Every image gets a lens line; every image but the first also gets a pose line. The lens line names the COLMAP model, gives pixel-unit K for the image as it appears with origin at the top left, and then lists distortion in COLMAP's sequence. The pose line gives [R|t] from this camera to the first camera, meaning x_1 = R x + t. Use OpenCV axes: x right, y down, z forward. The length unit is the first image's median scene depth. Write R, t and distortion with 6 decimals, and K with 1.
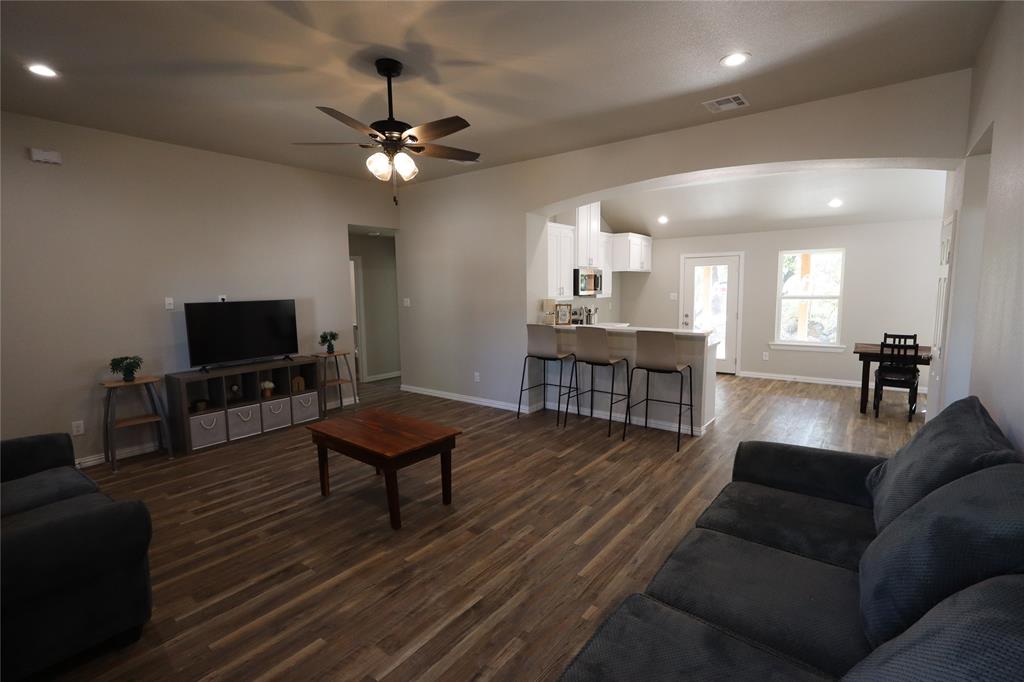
lens RADIAL K [[470.9, 0, 508.9], [0, 470.9, 340.2], [0, 0, 1]] dist [-0.005478, 0.002199]
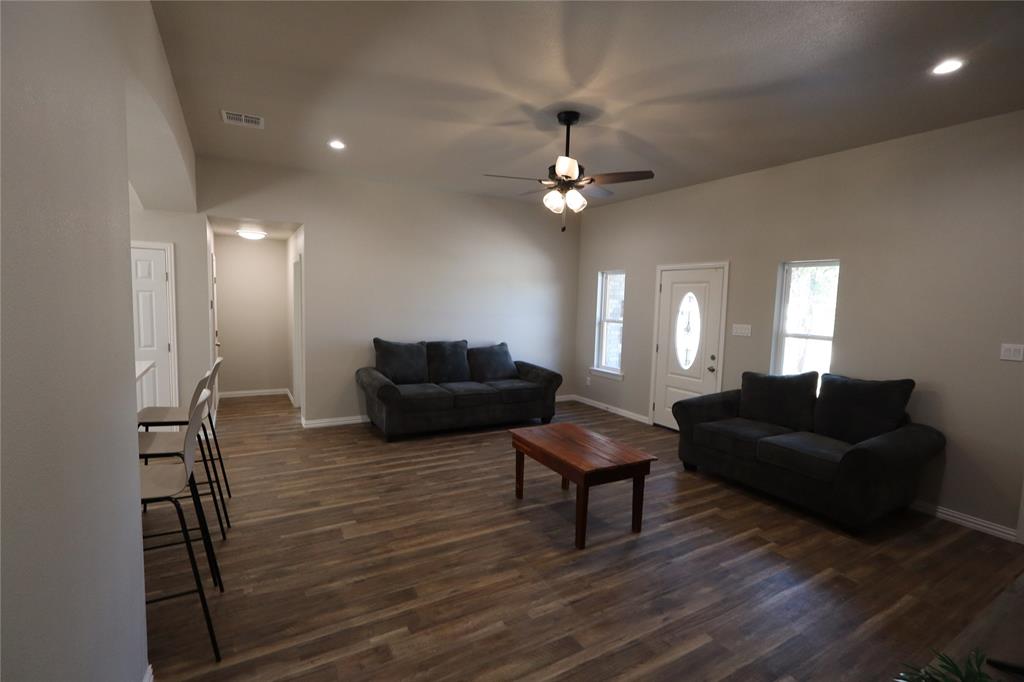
lens RADIAL K [[470.9, 0, 511.8], [0, 470.9, 336.7], [0, 0, 1]] dist [-0.005478, 0.002199]
pose [[-0.927363, -0.041832, 0.371817, -0.326452], [0.027449, 0.983446, 0.179108, -0.145461], [-0.373154, 0.176304, -0.910864, 1.241801]]
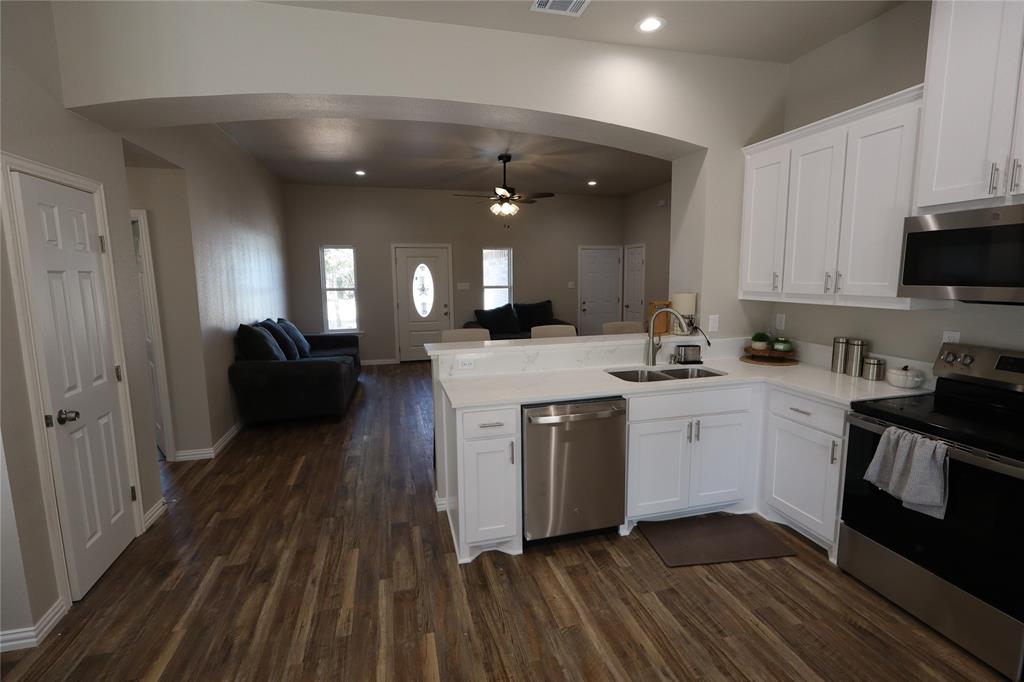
lens RADIAL K [[470.9, 0, 513.0], [0, 470.9, 340.4], [0, 0, 1]] dist [-0.005478, 0.002199]
pose [[-0.607592, 0.128933, -0.783714, 0.749067], [-0.072932, 0.973510, 0.216700, -0.153361], [0.790893, 0.188823, -0.582094, 1.283345]]
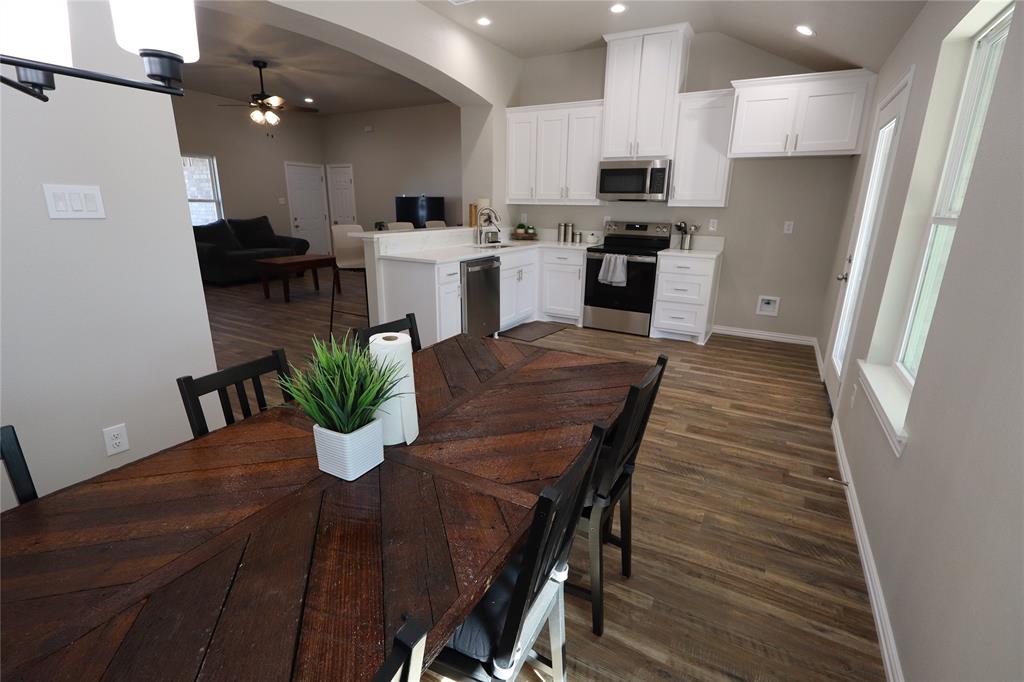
lens RADIAL K [[470.9, 0, 511.7], [0, 470.9, 339.0], [0, 0, 1]] dist [-0.005478, 0.002199]
pose [[0.146552, 0.286125, -0.946919, 1.150398], [-0.131766, 0.954370, 0.267984, -0.086567], [0.980388, 0.085498, 0.177566, 0.990561]]
